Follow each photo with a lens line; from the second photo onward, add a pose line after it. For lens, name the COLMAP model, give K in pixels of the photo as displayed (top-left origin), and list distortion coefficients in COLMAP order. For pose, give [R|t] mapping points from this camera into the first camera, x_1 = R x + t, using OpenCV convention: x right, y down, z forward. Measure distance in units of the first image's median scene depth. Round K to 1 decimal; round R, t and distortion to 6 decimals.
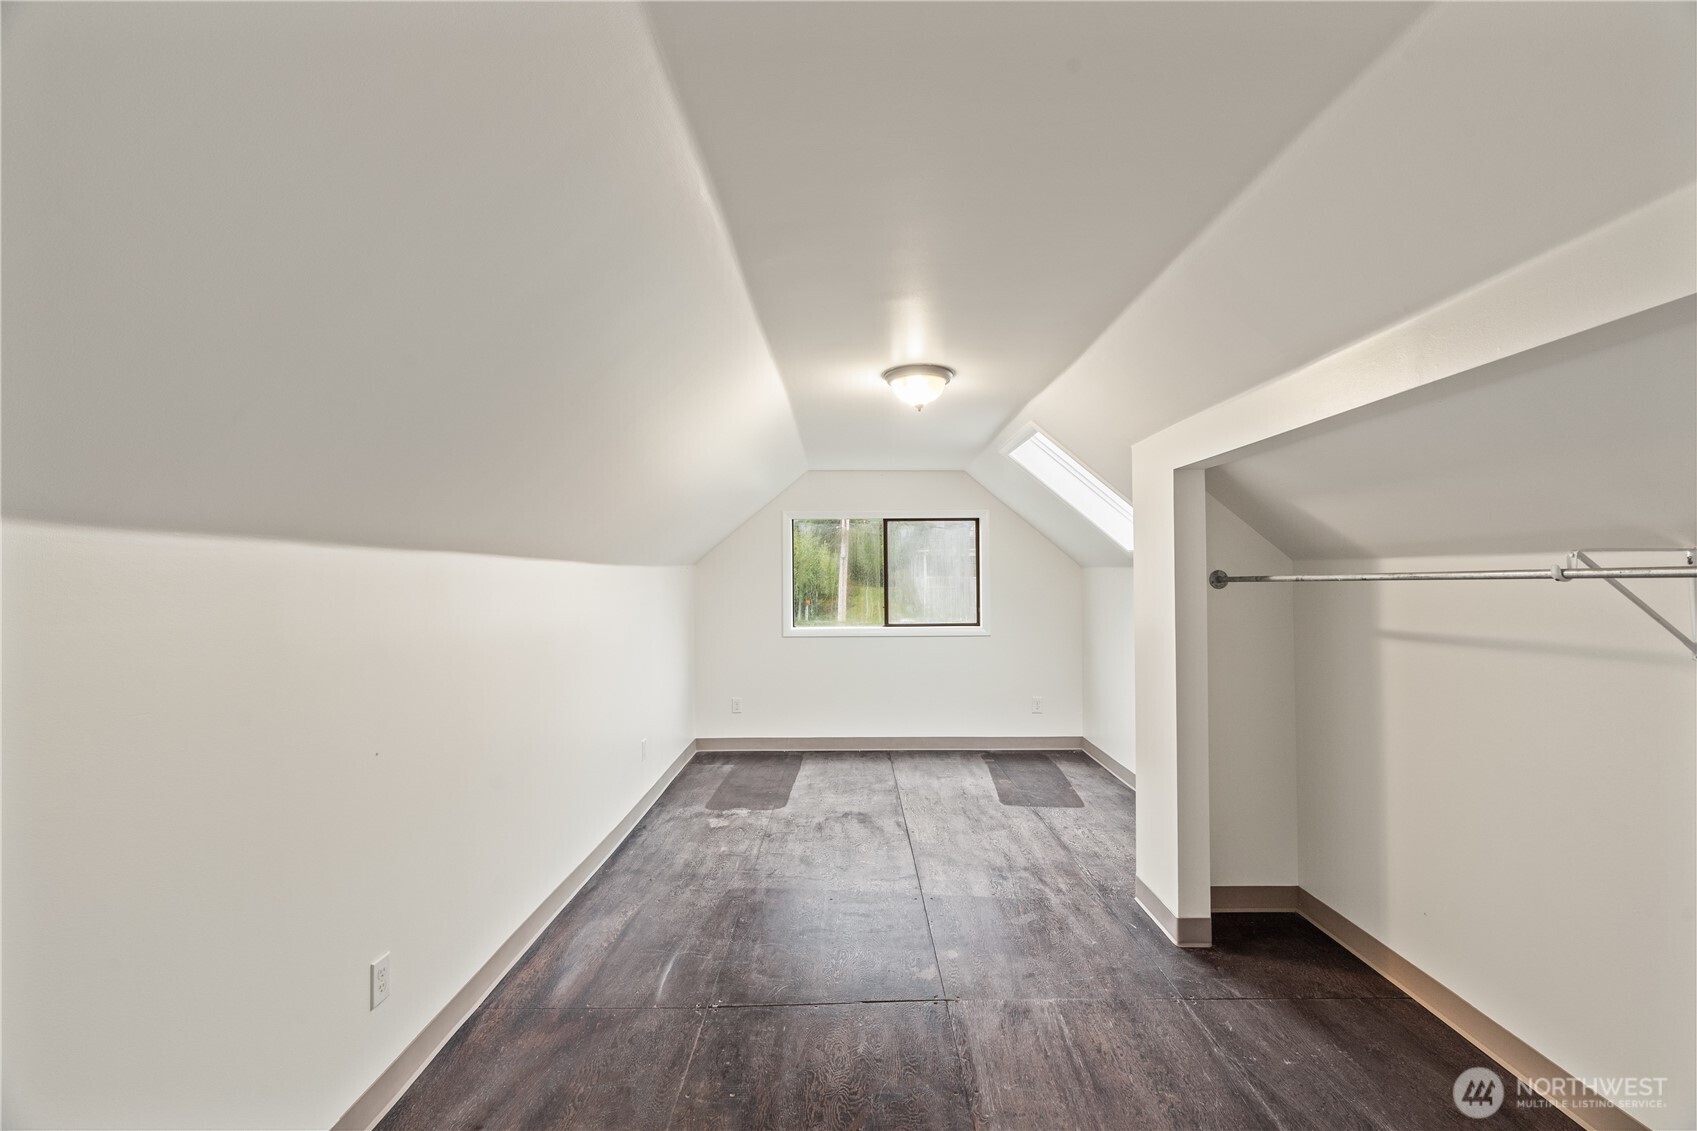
lens RADIAL K [[759.6, 0, 848.5], [0, 759.6, 565.5], [0, 0, 1]] dist [-0.008721, 0.000958]
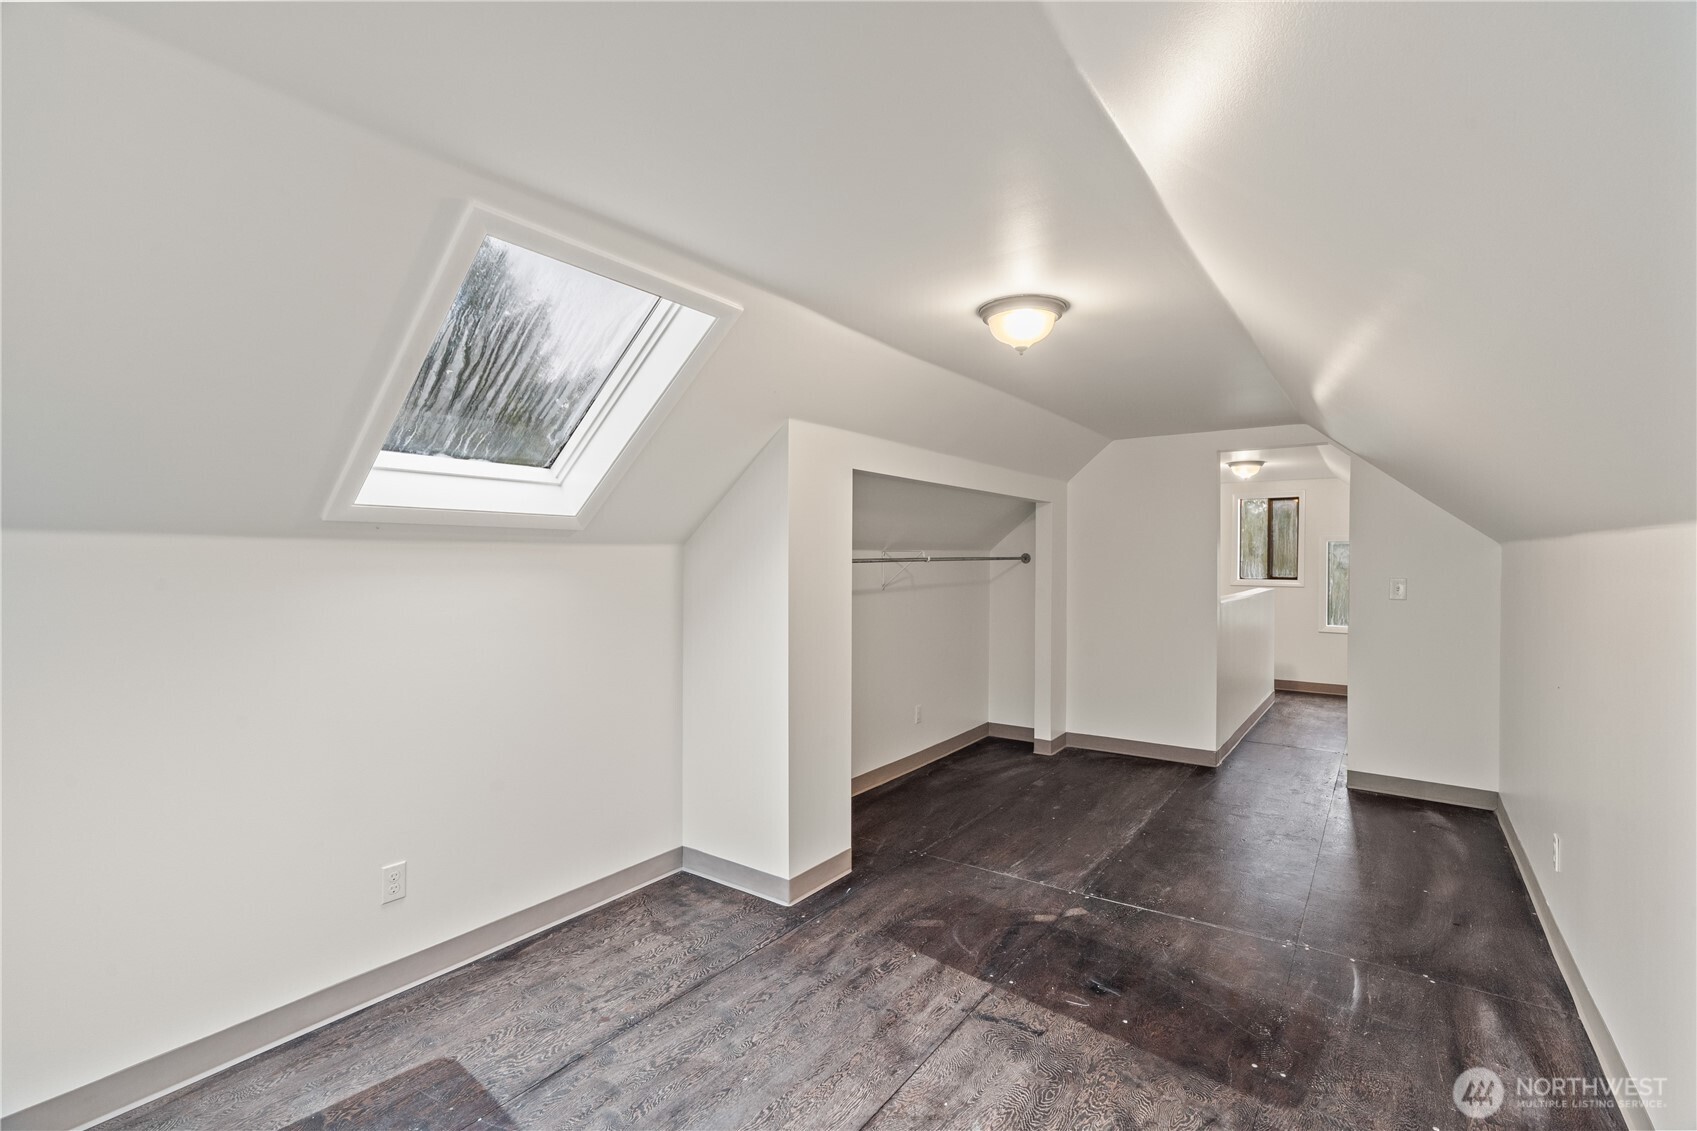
lens RADIAL K [[759.6, 0, 848.5], [0, 759.6, 565.5], [0, 0, 1]] dist [-0.008721, 0.000958]
pose [[-0.813267, -0.000435, 0.581890, -0.203479], [-0.005942, 0.999954, -0.007558, 0.025717], [-0.581860, -0.009604, -0.813232, 1.580006]]
